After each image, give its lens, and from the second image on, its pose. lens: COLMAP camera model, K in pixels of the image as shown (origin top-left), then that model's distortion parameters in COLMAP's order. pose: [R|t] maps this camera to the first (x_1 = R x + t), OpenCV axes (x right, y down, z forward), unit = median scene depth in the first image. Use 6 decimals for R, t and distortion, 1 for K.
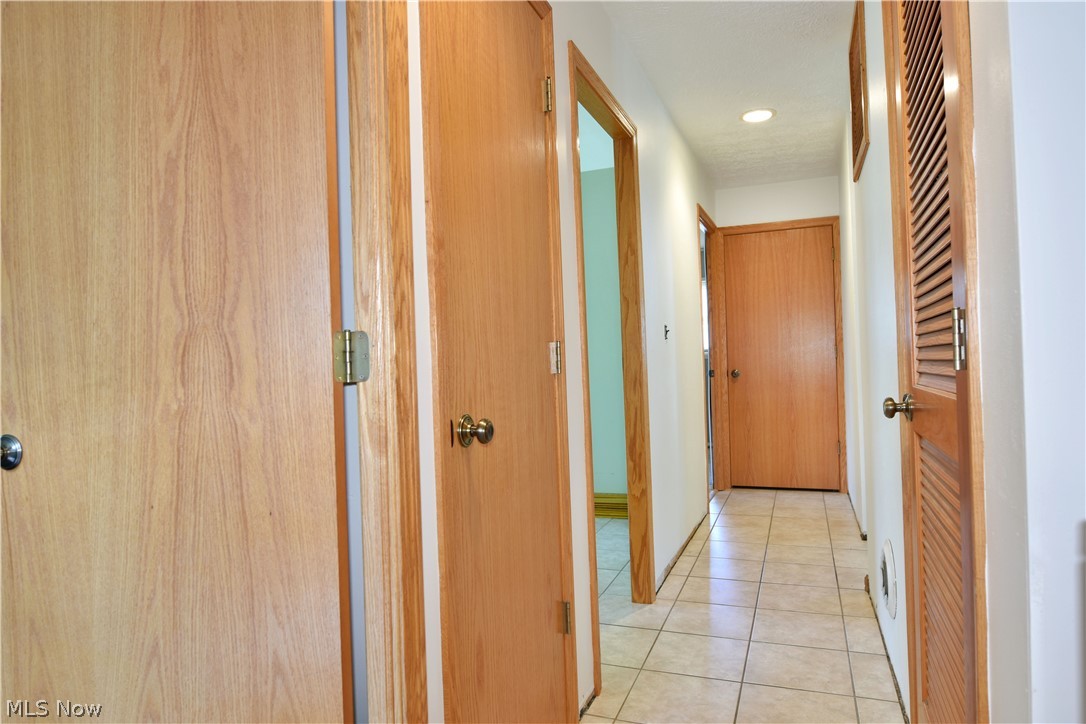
lens RADIAL K [[659.9, 0, 544.7], [0, 659.9, 366.1], [0, 0, 1]] dist [-0.012783, -0.004864]
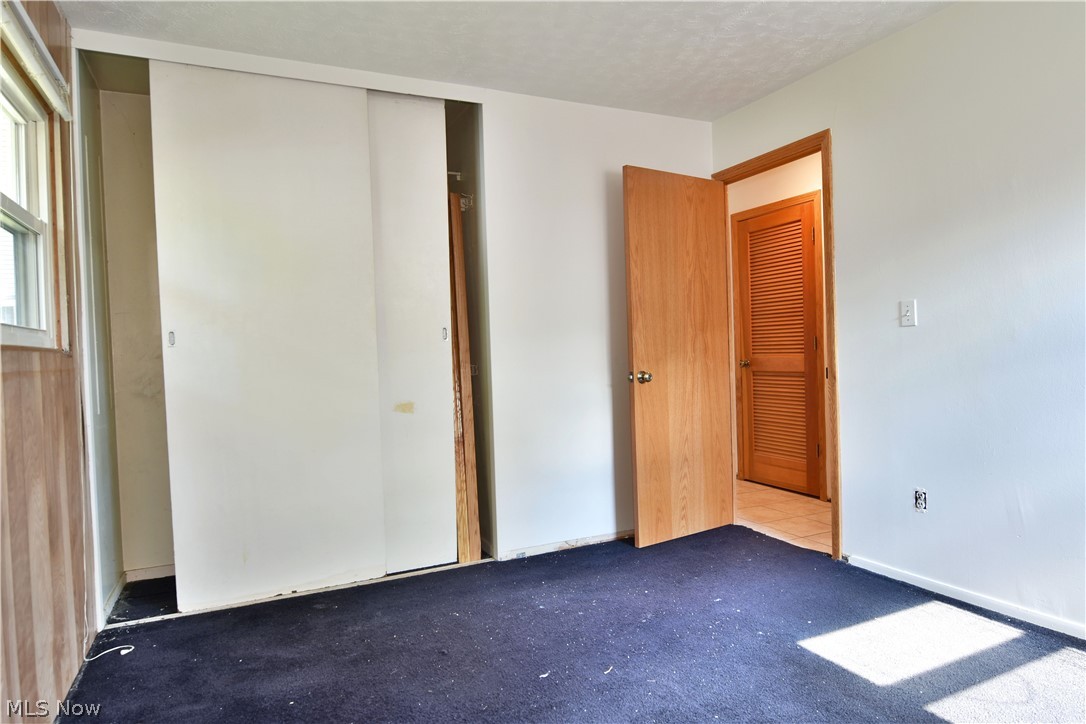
lens RADIAL K [[659.9, 0, 544.7], [0, 659.9, 366.1], [0, 0, 1]] dist [-0.012783, -0.004864]
pose [[0.717352, 0.016478, -0.696516, 1.128164], [0.014922, 0.999128, 0.039006, -0.038816], [0.696551, -0.038375, 0.716480, -1.748719]]
